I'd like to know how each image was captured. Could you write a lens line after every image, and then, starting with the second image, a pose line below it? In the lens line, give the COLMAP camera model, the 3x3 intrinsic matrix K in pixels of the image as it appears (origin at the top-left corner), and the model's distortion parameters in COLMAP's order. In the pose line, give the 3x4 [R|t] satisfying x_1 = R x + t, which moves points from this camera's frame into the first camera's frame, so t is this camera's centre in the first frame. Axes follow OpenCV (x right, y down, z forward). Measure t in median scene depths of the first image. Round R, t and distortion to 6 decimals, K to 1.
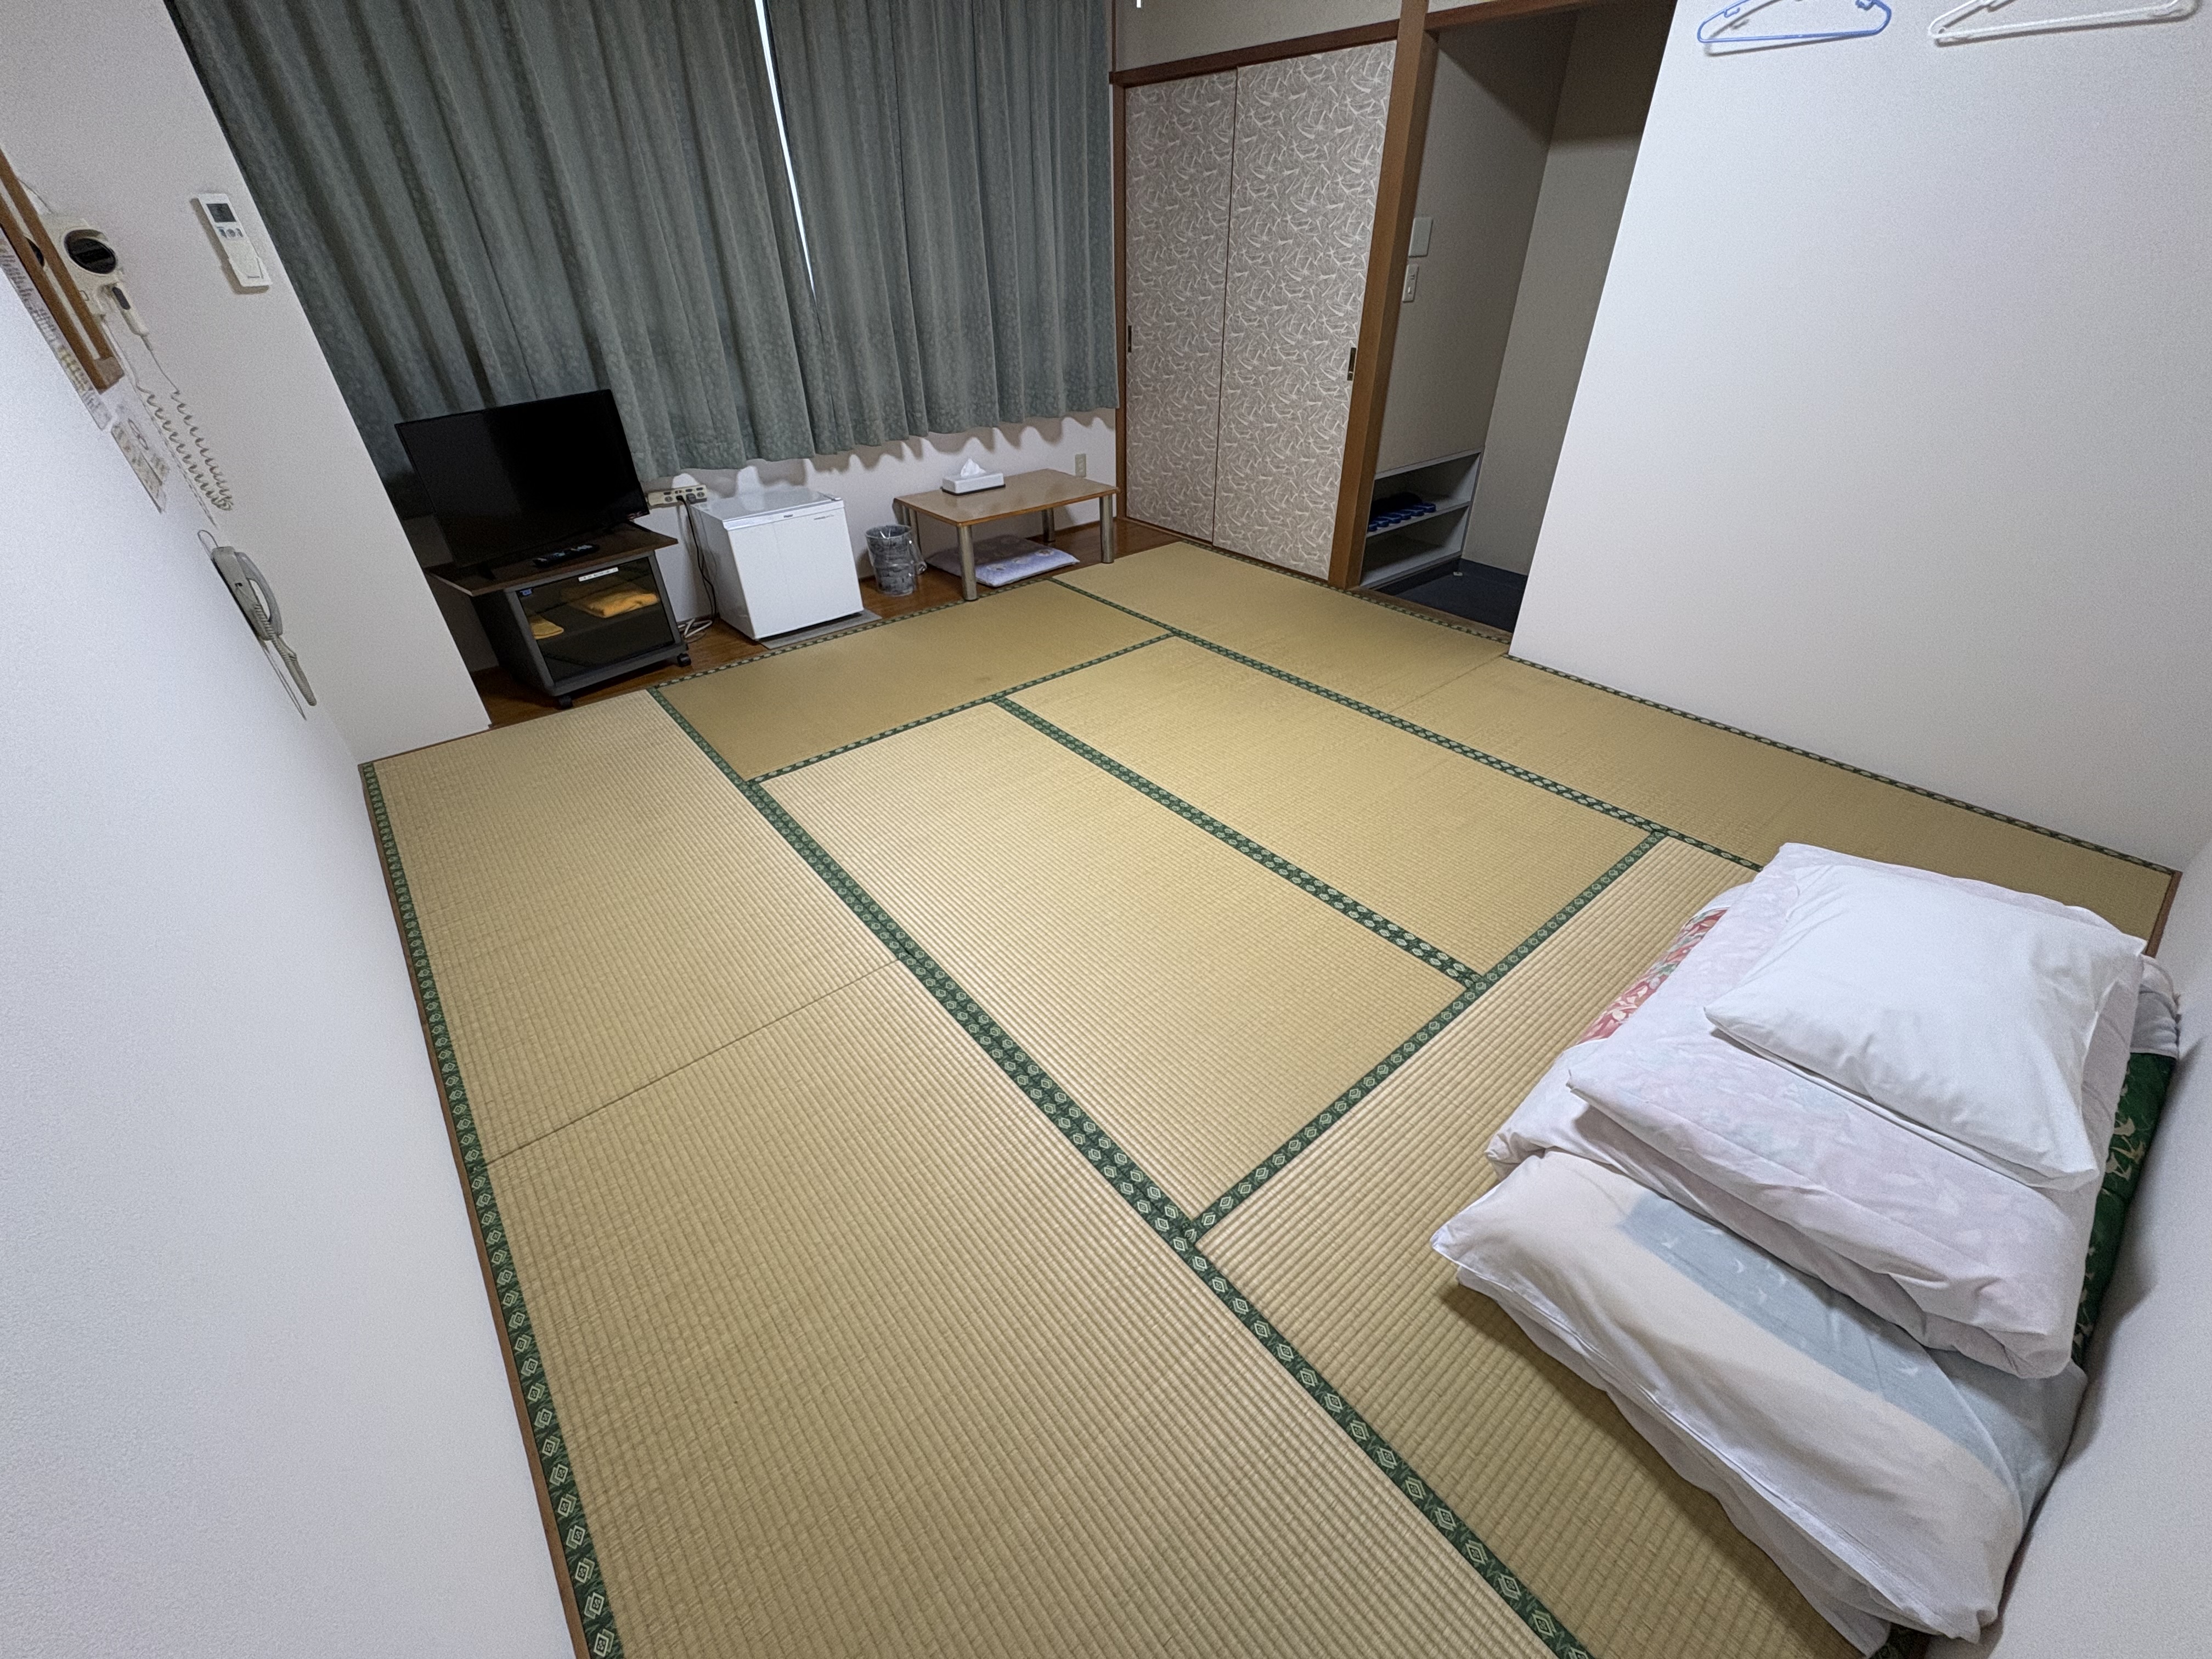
lens RADIAL K [[876.7, 0, 1106.0], [0, 876.7, 829.5], [0, 0, 1]] dist [-0.002131, -0.000511]
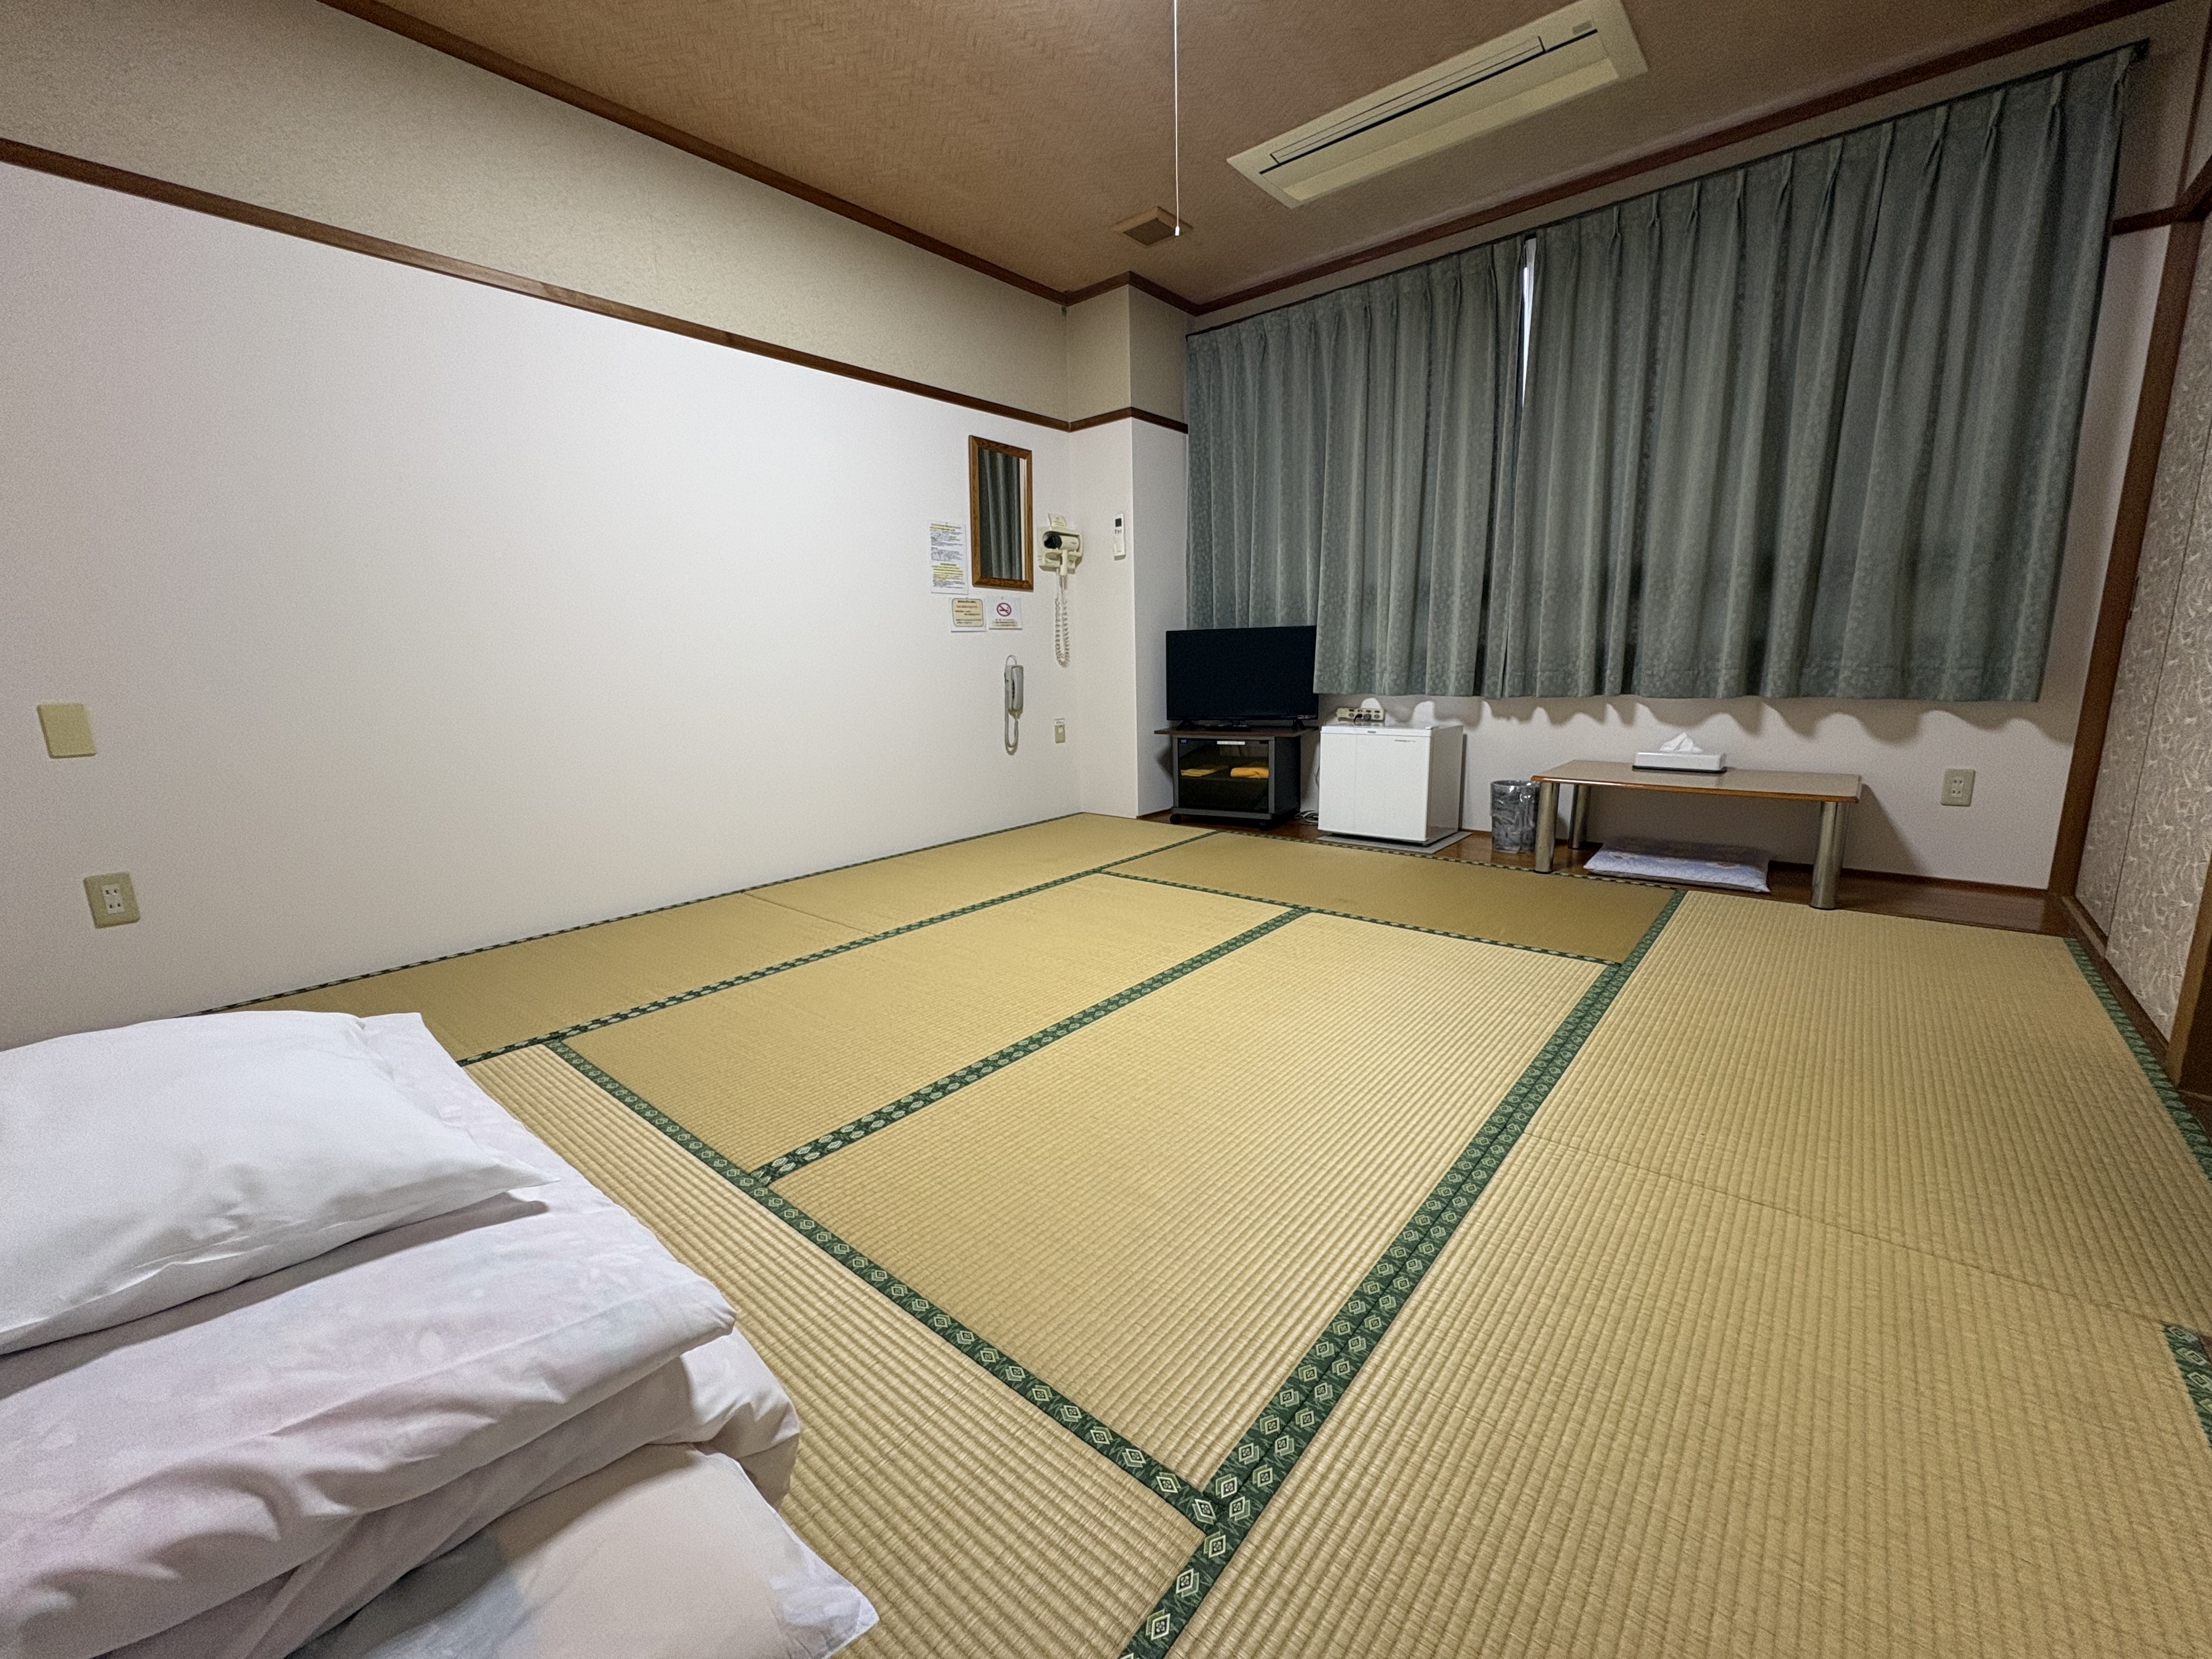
lens RADIAL K [[876.7, 0, 1106.0], [0, 876.7, 829.5], [0, 0, 1]] dist [-0.002131, -0.000511]
pose [[0.173177, 0.201800, -0.963995, 0.629378], [-0.536280, 0.840282, 0.079562, -0.163766], [0.826083, 0.503193, 0.253739, 0.504467]]
